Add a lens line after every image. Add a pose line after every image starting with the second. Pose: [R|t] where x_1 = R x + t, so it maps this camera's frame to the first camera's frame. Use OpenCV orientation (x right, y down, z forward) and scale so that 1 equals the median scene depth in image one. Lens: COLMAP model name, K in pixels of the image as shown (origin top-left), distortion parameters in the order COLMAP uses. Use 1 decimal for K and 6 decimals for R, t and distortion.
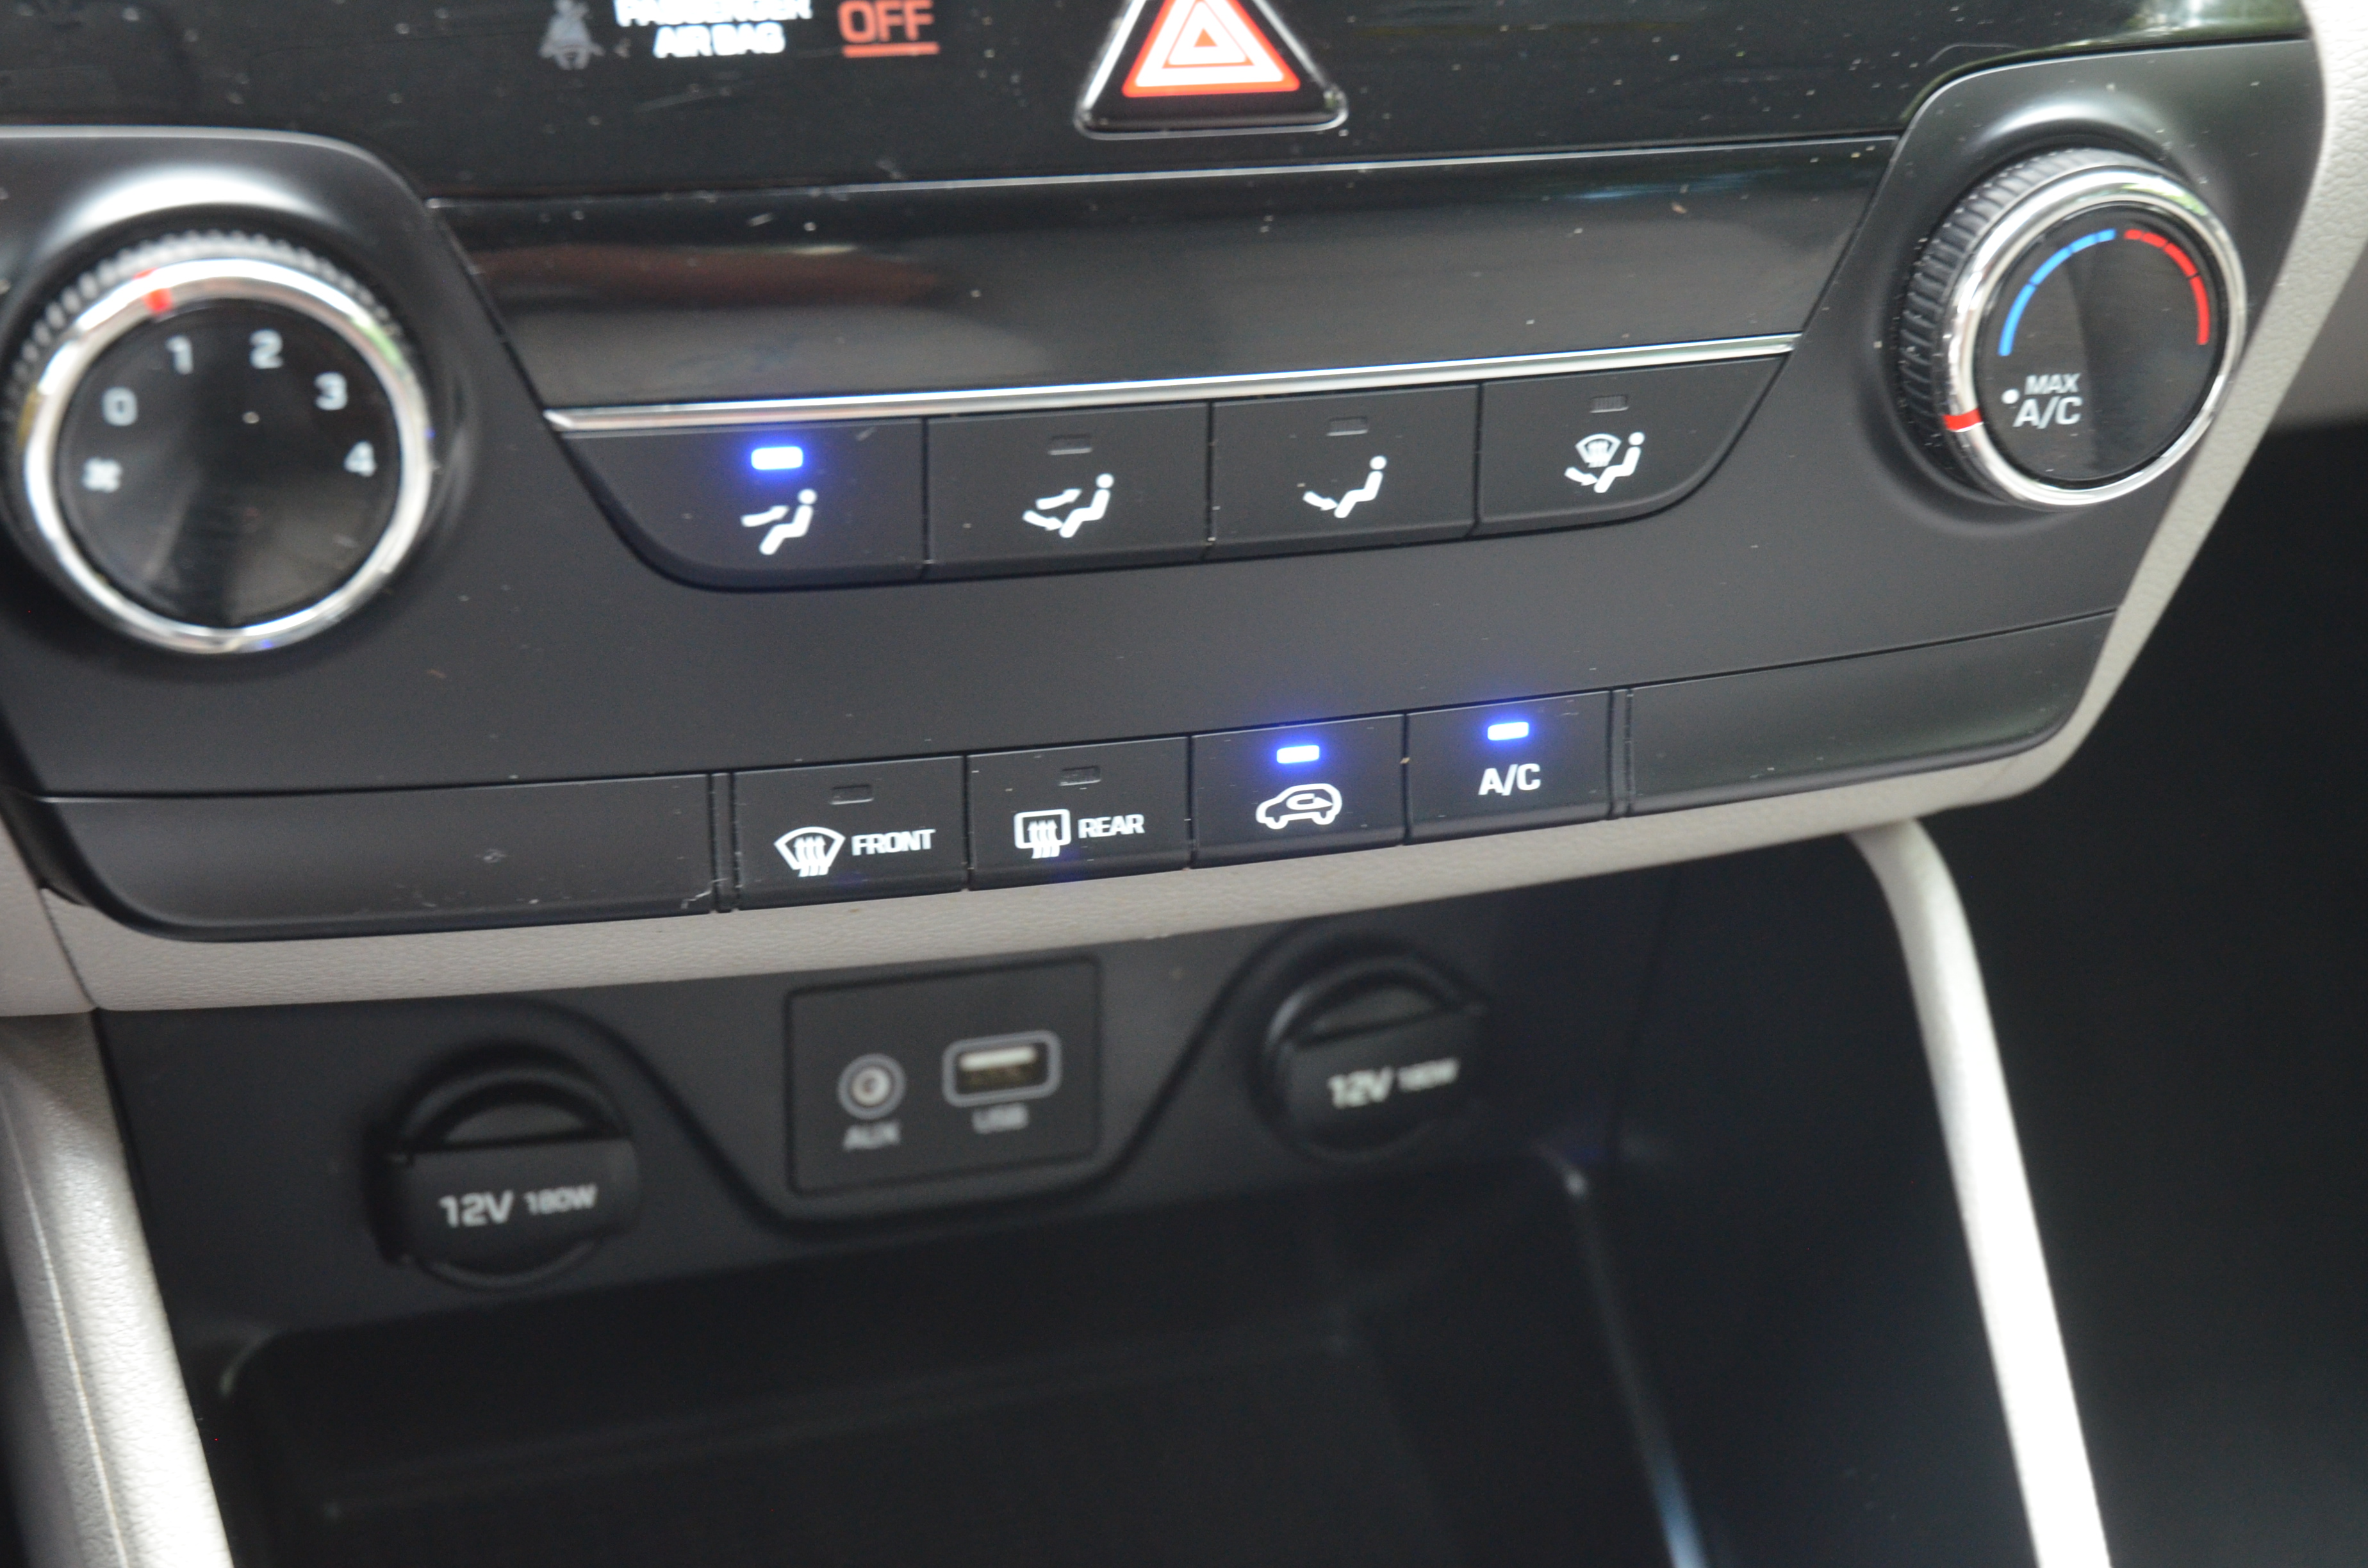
lens RADIAL K [[3830.7, 0, 1184.0], [0, 3830.7, 784.0], [0, 0, 1]] dist [-0.058838, 0.084282]
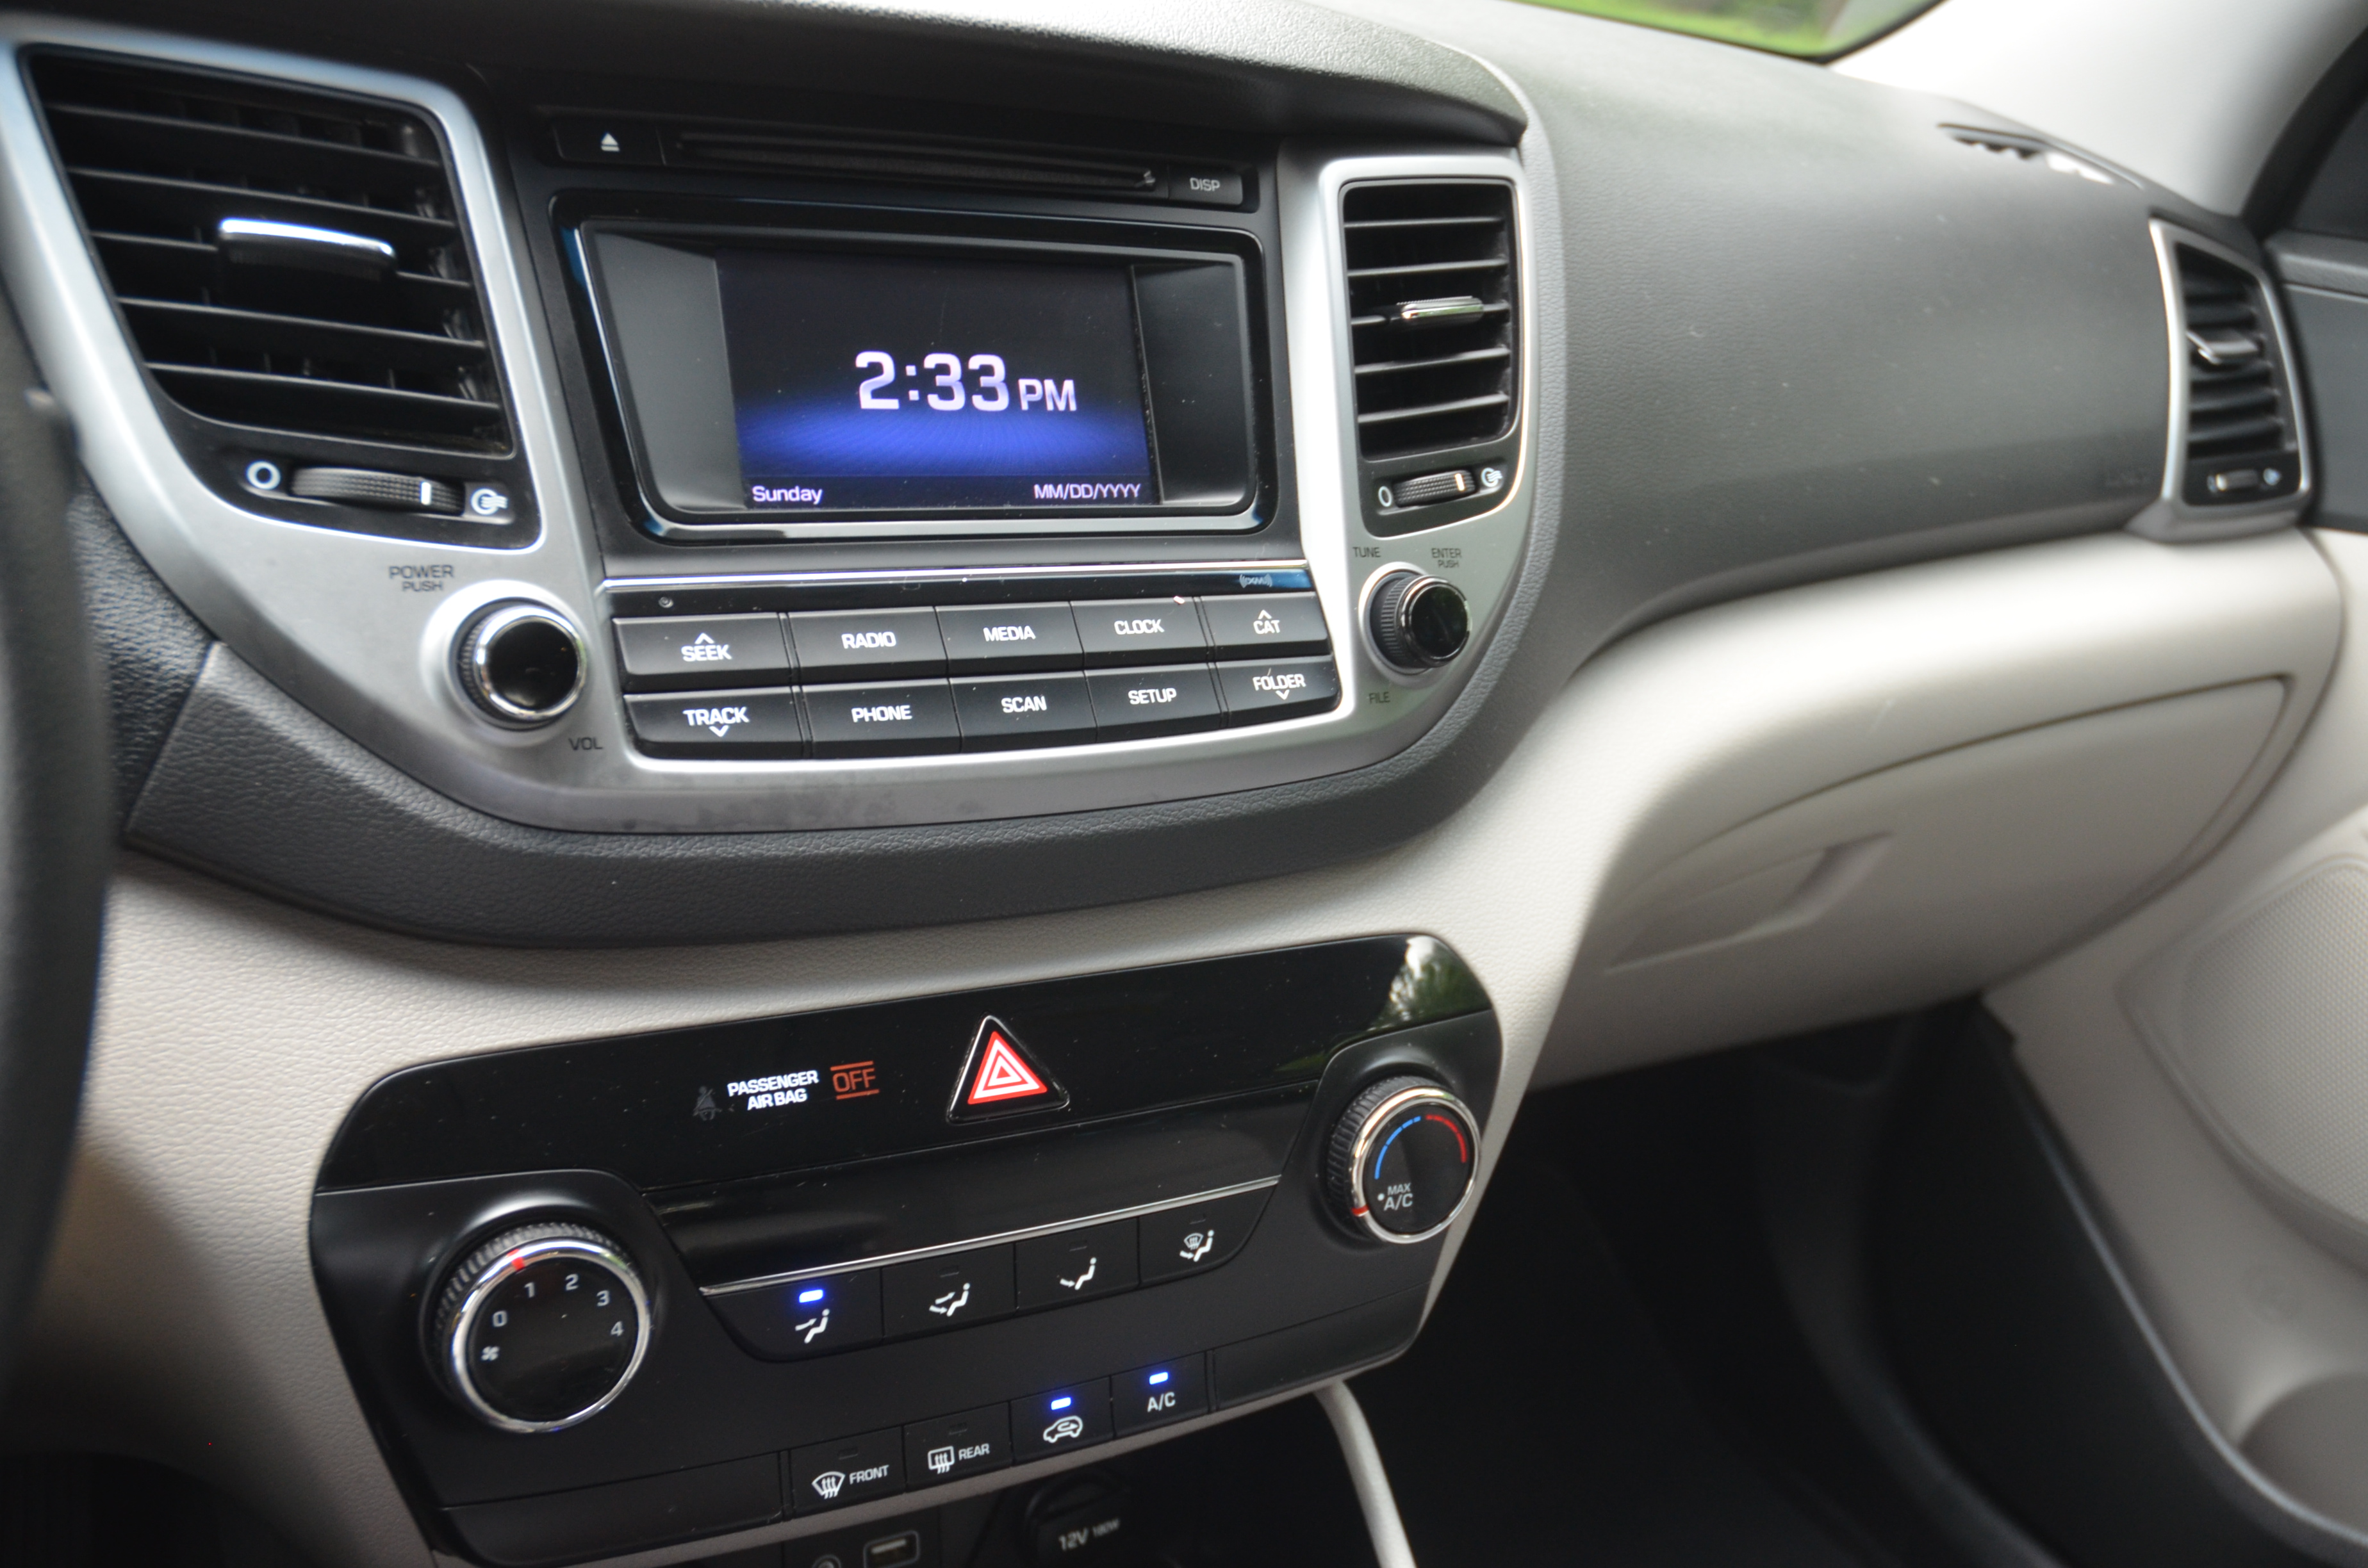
lens RADIAL K [[2076.8, 0, 1180.9], [0, 2076.8, 790.8], [0, 0, 1]] dist [-0.043590, 0.012279]
pose [[0.981985, -0.053438, 0.181244, -0.091348], [0.089297, 0.976553, -0.195886, -0.106744], [-0.166527, 0.208542, 0.963732, -0.144561]]
